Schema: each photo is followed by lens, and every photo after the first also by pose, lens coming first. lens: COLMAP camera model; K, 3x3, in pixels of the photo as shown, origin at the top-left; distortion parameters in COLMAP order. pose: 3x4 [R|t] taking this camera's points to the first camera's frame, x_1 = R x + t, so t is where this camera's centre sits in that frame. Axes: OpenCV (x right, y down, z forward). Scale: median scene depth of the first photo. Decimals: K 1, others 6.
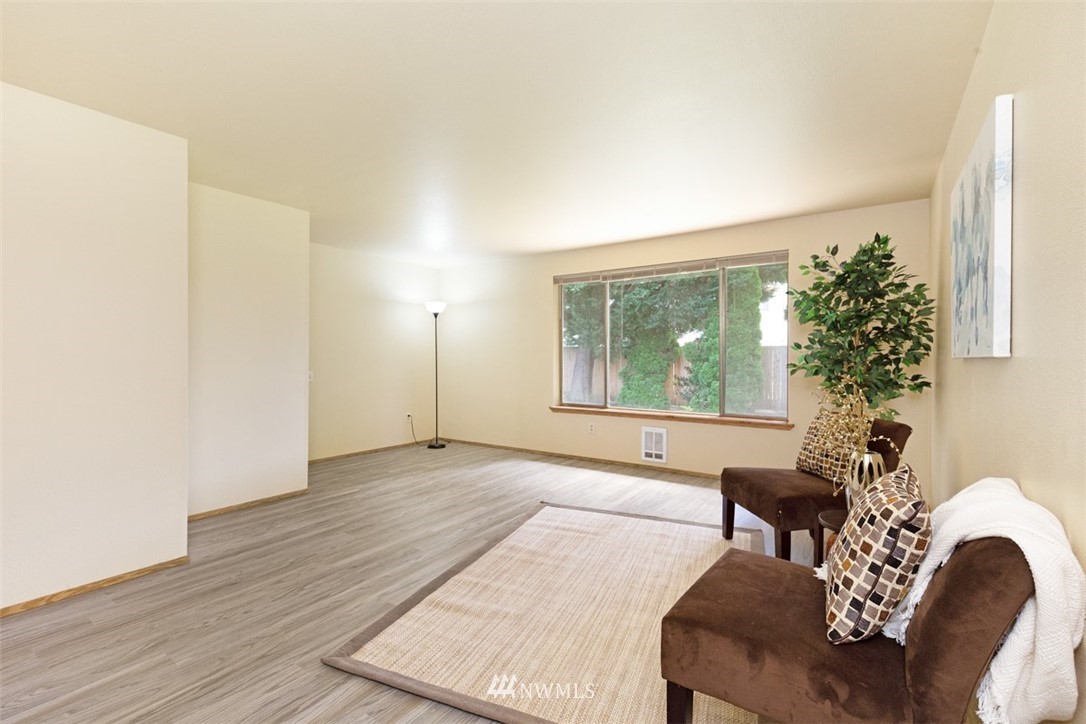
lens RADIAL K [[496.7, 0, 532.3], [0, 496.7, 363.0], [0, 0, 1]] dist [0.002107, 0.000588]
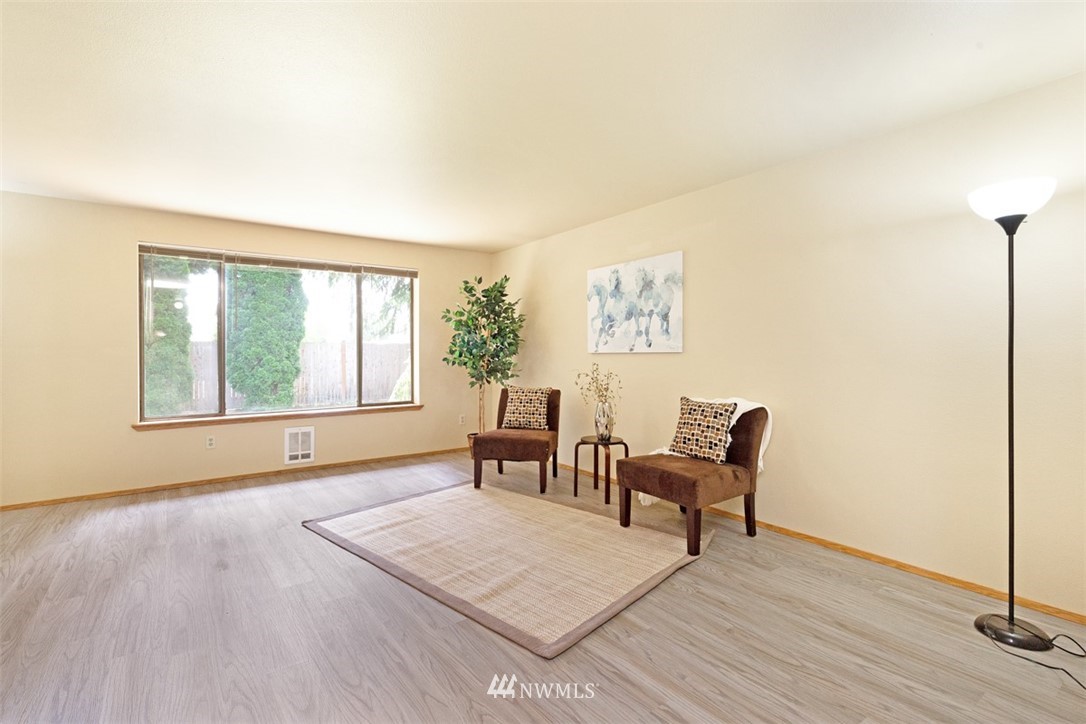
lens RADIAL K [[496.7, 0, 532.3], [0, 496.7, 363.0], [0, 0, 1]] dist [0.002107, 0.000588]
pose [[0.324106, -0.024345, 0.945707, -0.730750], [0.015794, 0.999669, 0.020321, -0.009533], [-0.945889, 0.008351, 0.324383, 0.374898]]
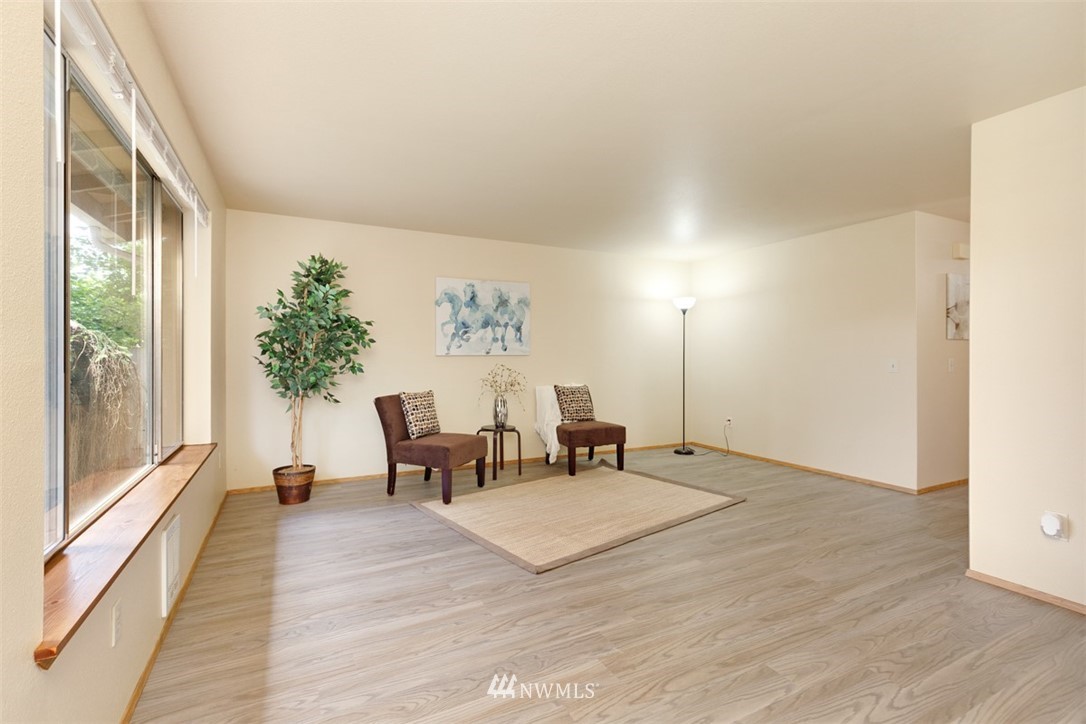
lens RADIAL K [[490.3, 0, 536.0], [0, 490.3, 355.6], [0, 0, 1]] dist [0.002296, 0.000292]
pose [[-0.886413, -0.005462, 0.462862, -0.316852], [0.000426, 0.999920, 0.012616, -0.023077], [-0.462894, 0.011380, -0.886340, 1.749158]]
